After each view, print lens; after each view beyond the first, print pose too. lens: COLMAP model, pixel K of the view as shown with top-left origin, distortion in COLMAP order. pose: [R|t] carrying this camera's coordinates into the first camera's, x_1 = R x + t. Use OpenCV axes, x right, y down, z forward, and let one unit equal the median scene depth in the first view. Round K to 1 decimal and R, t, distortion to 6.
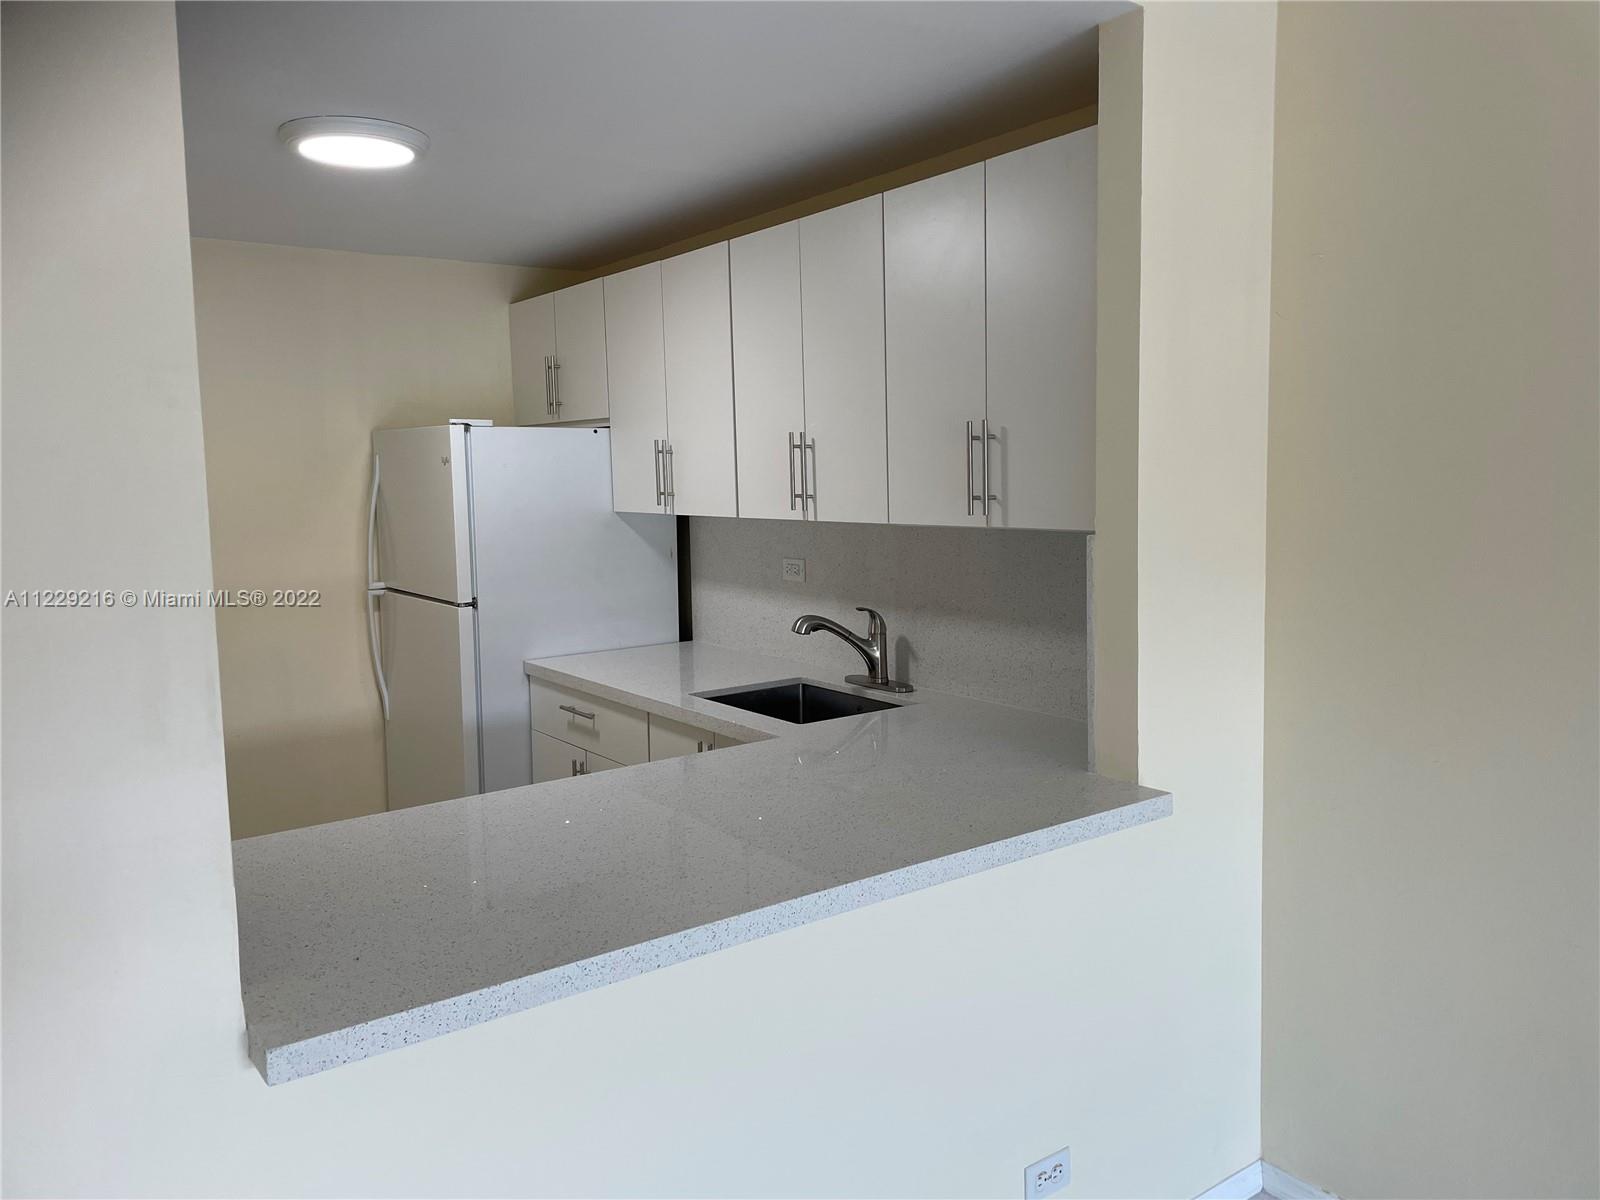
lens RADIAL K [[1186.5, 0, 797.0], [0, 1186.5, 582.4], [0, 0, 1]] dist [0.104903, -0.138925]
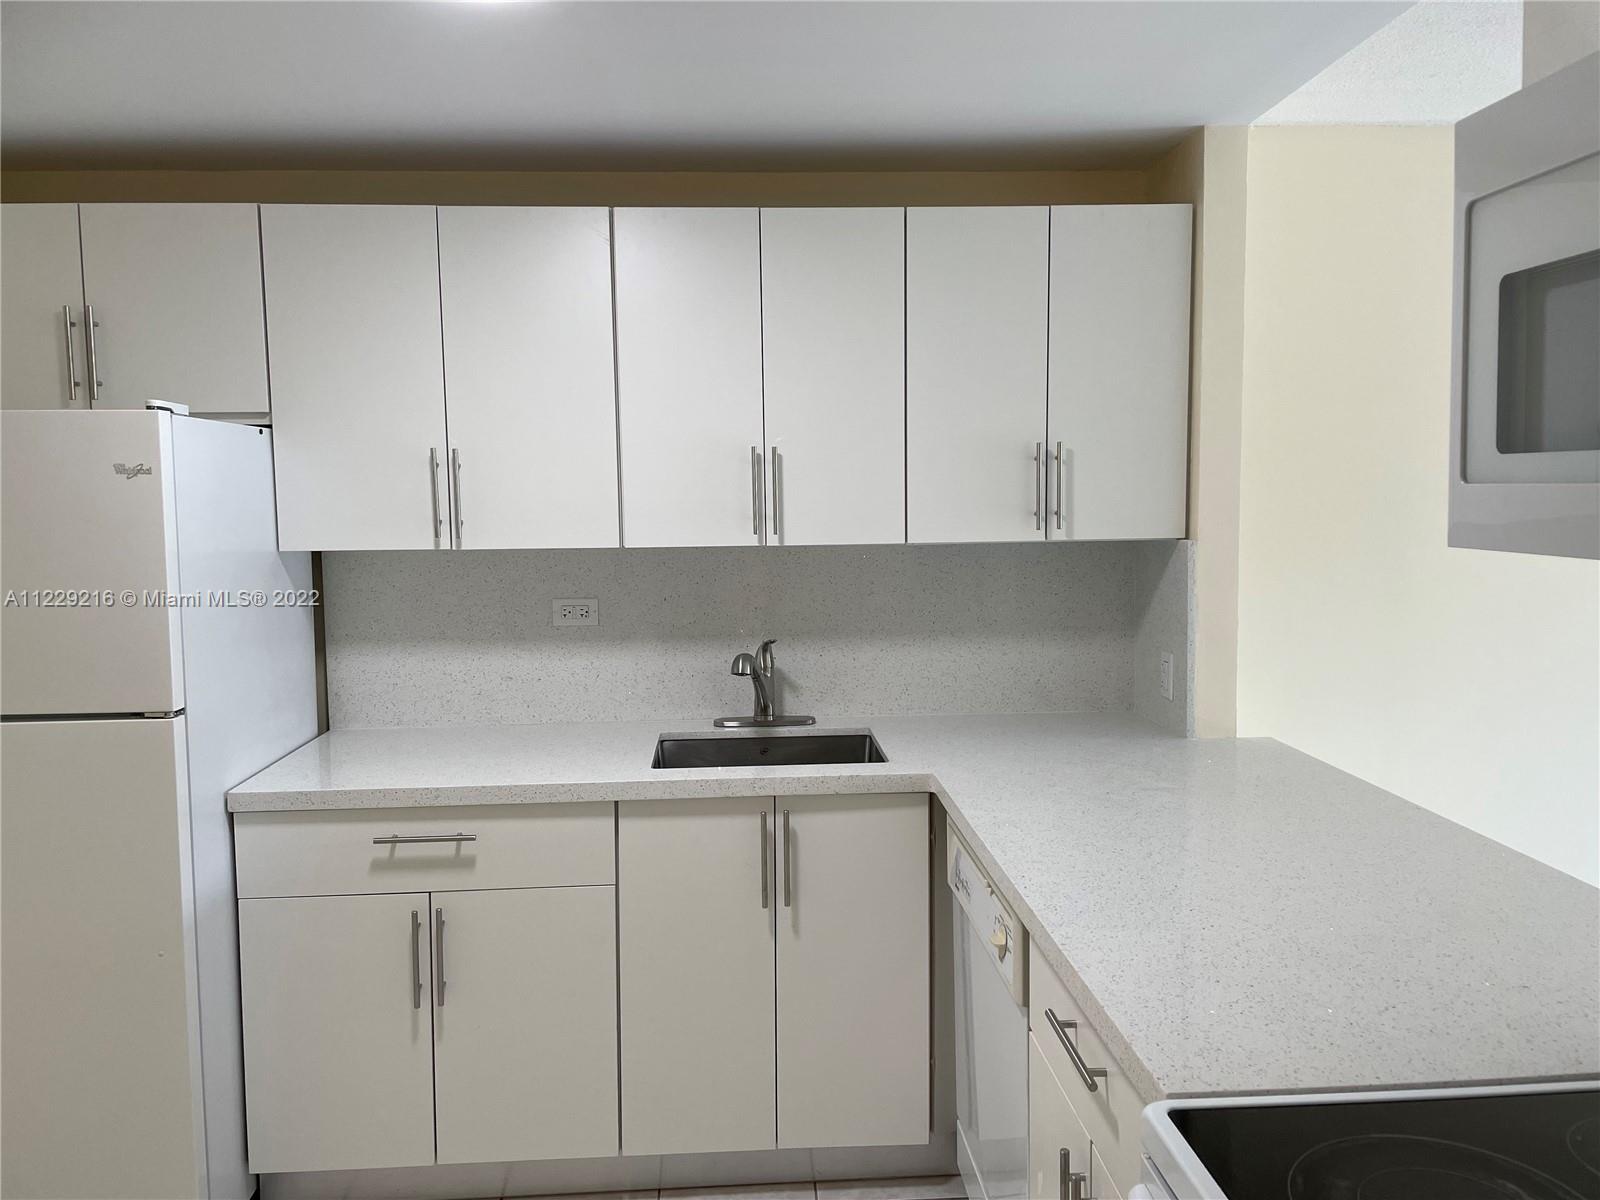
lens RADIAL K [[1186.5, 0, 797.0], [0, 1186.5, 582.4], [0, 0, 1]] dist [0.104903, -0.138925]
pose [[0.547085, -0.053641, 0.835356, -0.708880], [0.082715, 0.996525, 0.009819, -0.030854], [-0.832980, 0.063724, 0.549621, 0.477333]]
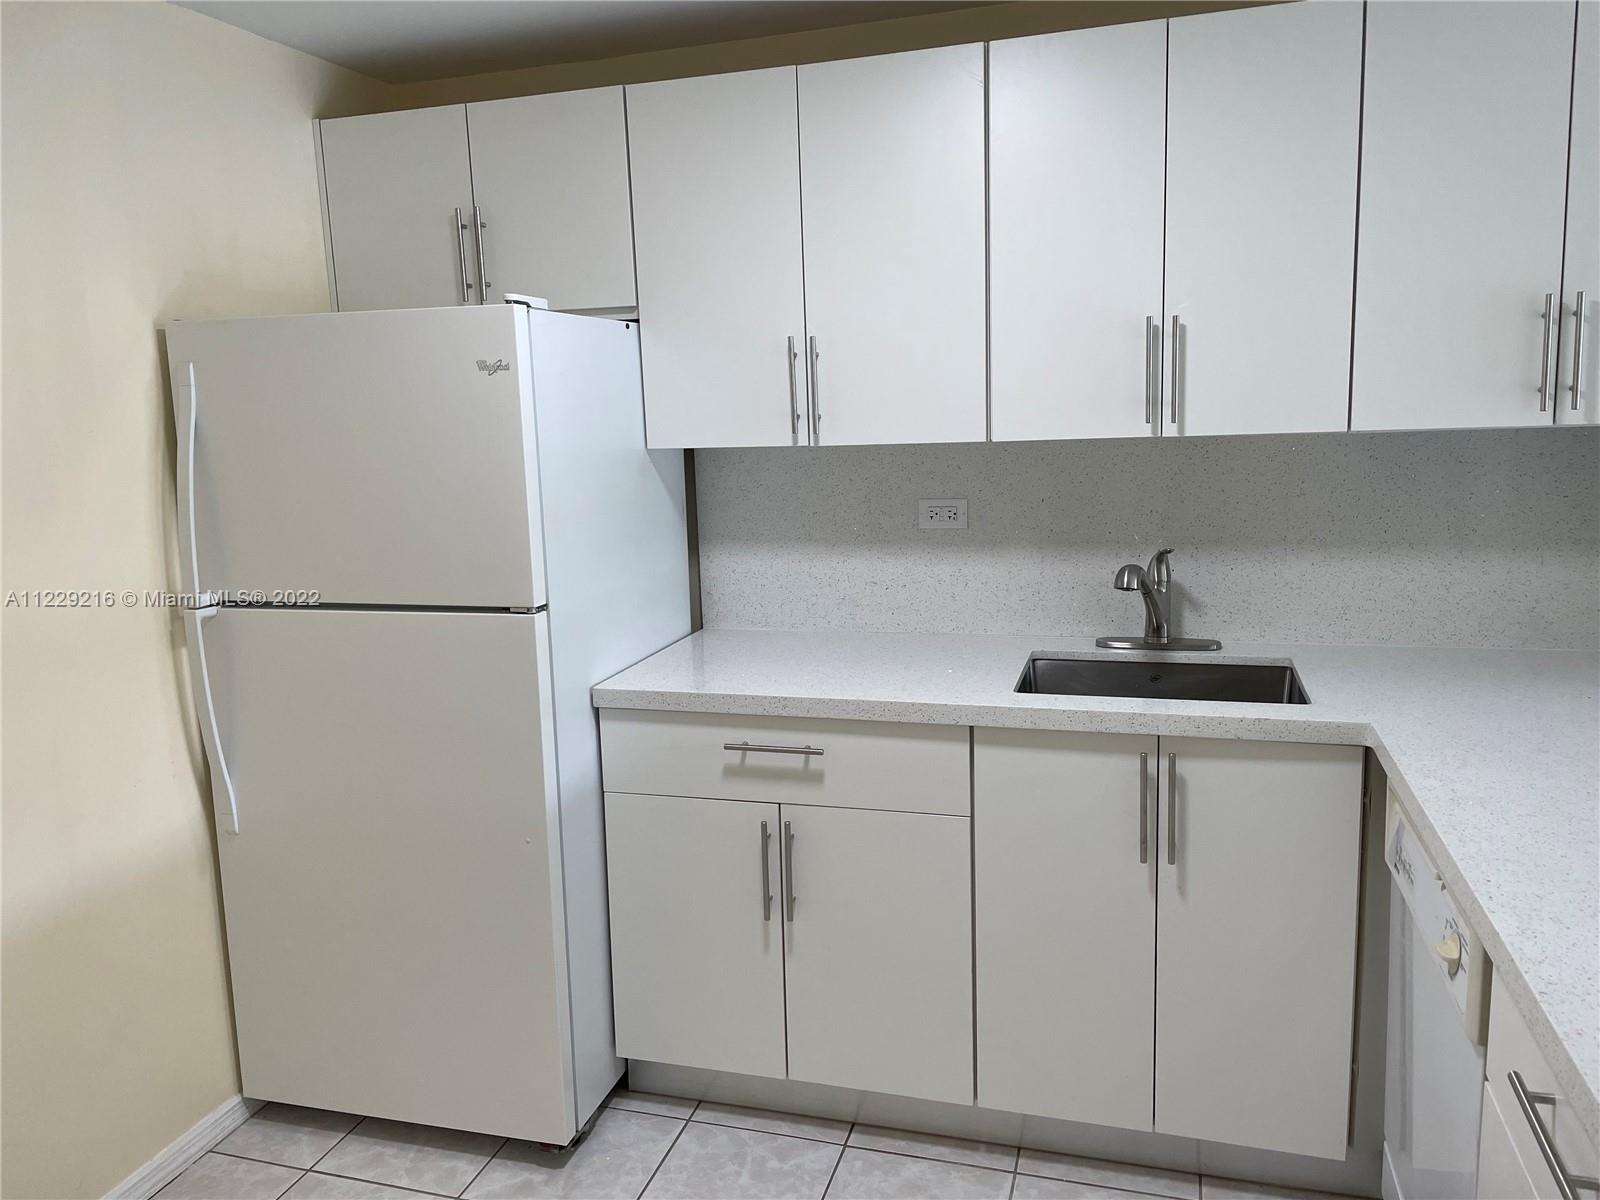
lens RADIAL K [[1186.5, 0, 797.0], [0, 1186.5, 582.4], [0, 0, 1]] dist [0.104903, -0.138925]
pose [[0.801551, -0.101098, 0.589318, -0.613624], [0.078007, 0.994860, 0.064568, -0.027107], [-0.592817, -0.005783, 0.805317, 0.513231]]
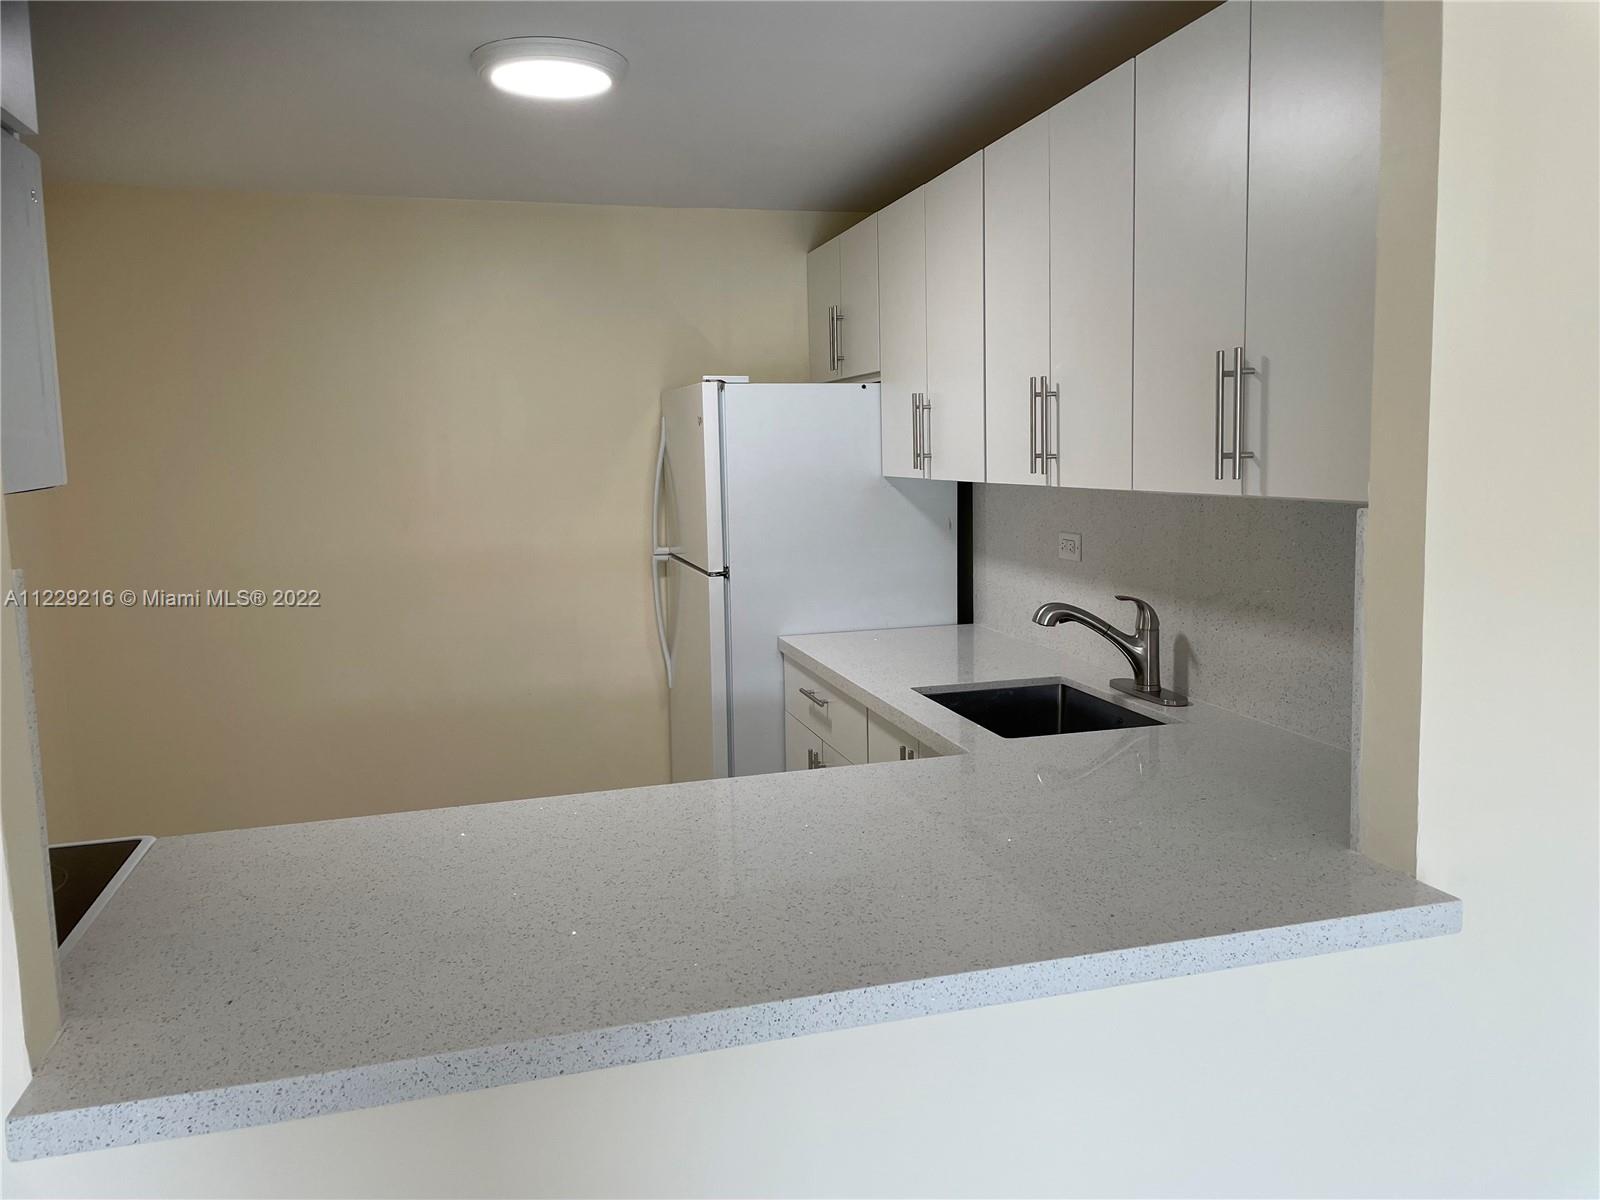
lens RADIAL K [[1190.4, 0, 808.9], [0, 1190.4, 586.7], [0, 0, 1]] dist [0.079130, -0.091869]
pose [[0.937639, 0.039024, -0.345414, 0.134888], [-0.029102, 0.999003, 0.033865, -0.006345], [0.346391, -0.021701, 0.937839, 0.171433]]
